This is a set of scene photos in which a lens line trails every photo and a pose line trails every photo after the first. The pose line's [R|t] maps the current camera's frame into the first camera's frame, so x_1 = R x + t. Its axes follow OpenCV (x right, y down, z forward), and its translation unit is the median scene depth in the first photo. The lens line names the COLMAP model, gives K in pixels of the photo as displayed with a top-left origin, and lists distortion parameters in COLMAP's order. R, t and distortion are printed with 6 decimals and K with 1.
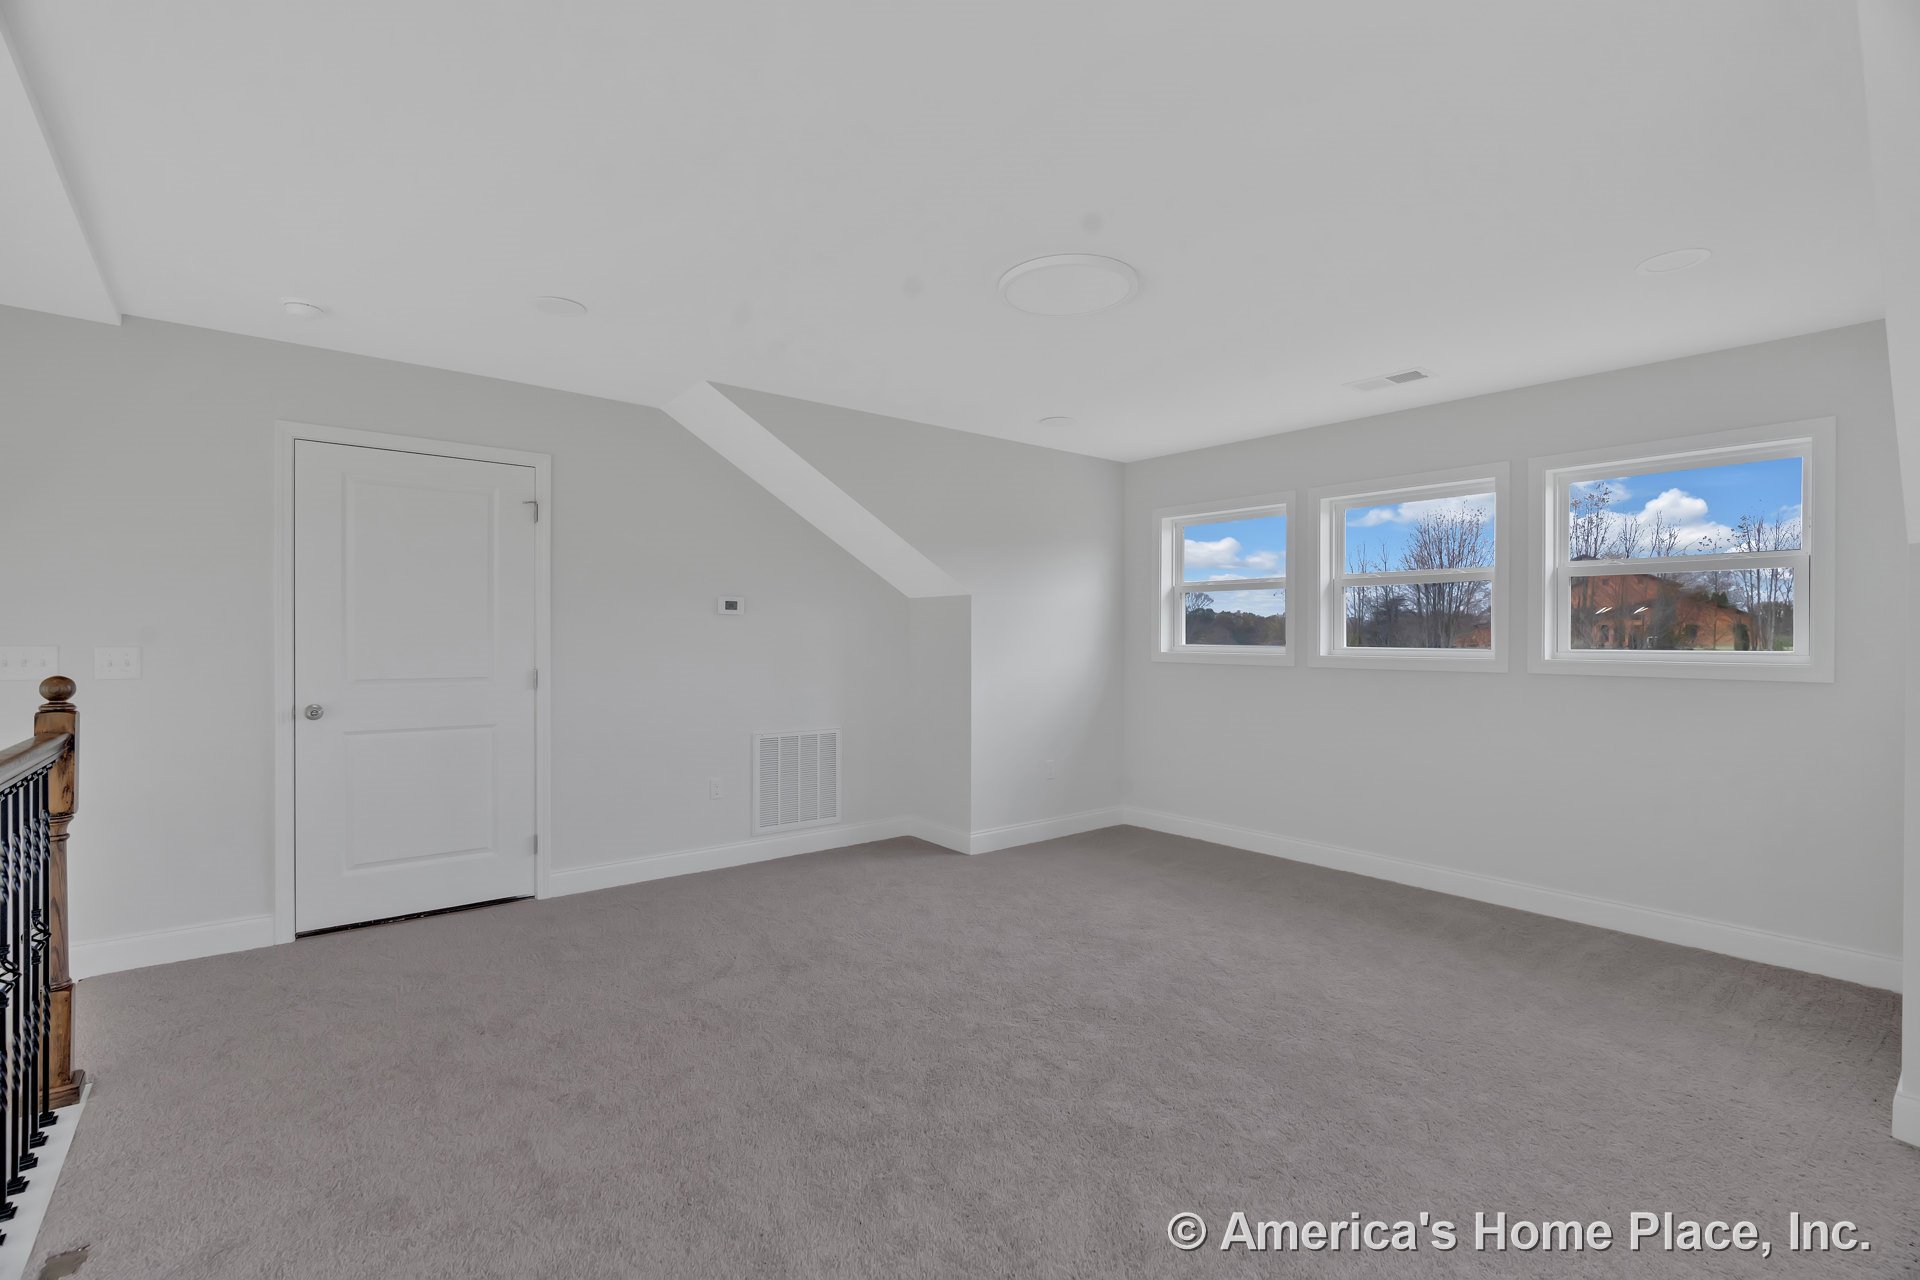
lens RADIAL K [[852.3, 0, 951.3], [0, 852.3, 637.5], [0, 0, 1]] dist [0.001260, 0.000306]
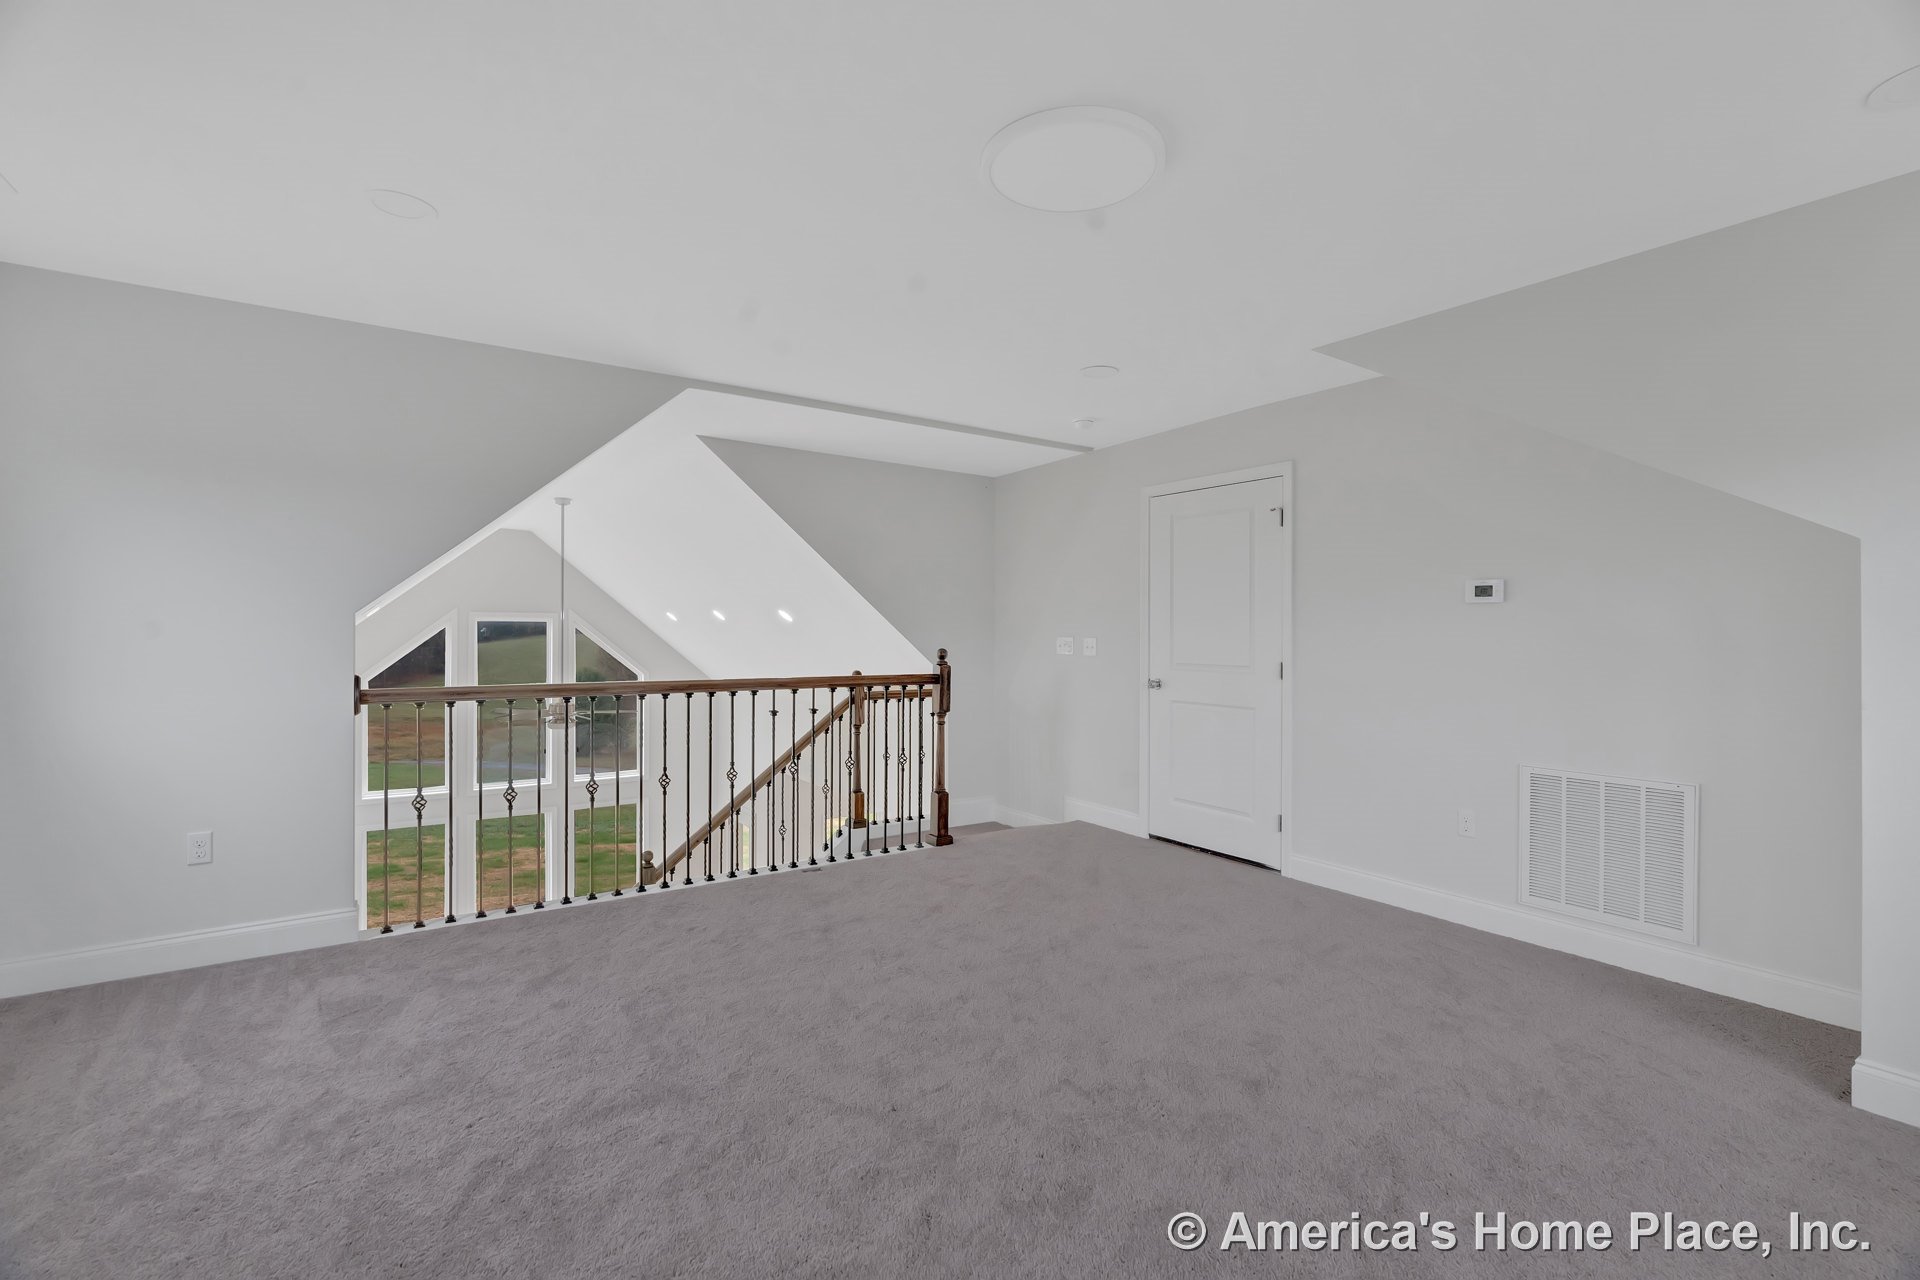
lens RADIAL K [[852.3, 0, 951.3], [0, 852.3, 637.5], [0, 0, 1]] dist [0.001260, 0.000306]
pose [[-0.077217, 0.003276, -0.997009, 0.620338], [-0.004098, 0.999985, 0.003603, 0.003980], [0.997006, 0.004364, -0.077203, 0.659374]]
